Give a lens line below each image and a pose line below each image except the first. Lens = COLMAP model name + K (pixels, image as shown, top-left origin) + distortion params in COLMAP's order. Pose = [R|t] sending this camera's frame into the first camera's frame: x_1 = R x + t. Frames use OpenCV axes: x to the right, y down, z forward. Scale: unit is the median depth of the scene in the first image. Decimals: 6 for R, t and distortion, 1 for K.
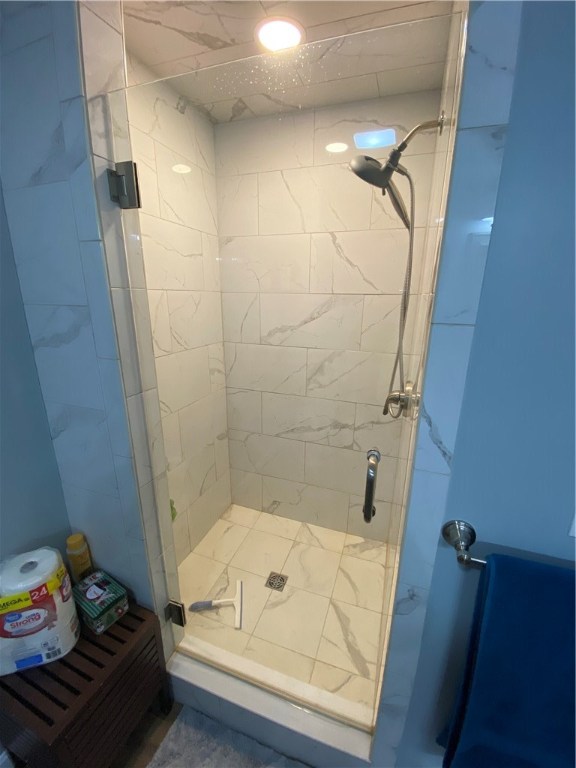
lens RADIAL K [[310.6, 0, 288.0], [0, 310.6, 384.0], [0, 0, 1]] dist [0.015517, -0.019239]
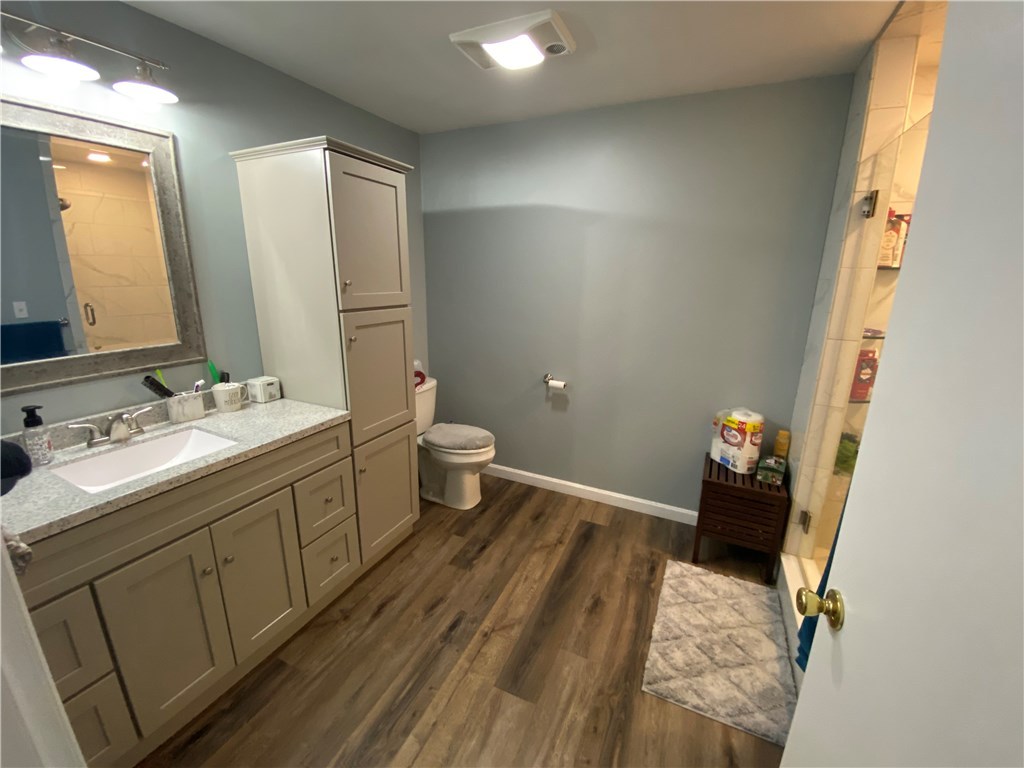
lens RADIAL K [[414.2, 0, 514.2], [0, 414.2, 379.0], [0, 0, 1]] dist [0.015517, -0.019239]
pose [[-0.074000, 0.243930, -0.966966, 1.658437], [-0.290717, 0.922233, 0.254893, 0.158697], [0.953943, 0.299975, 0.002669, -0.427382]]
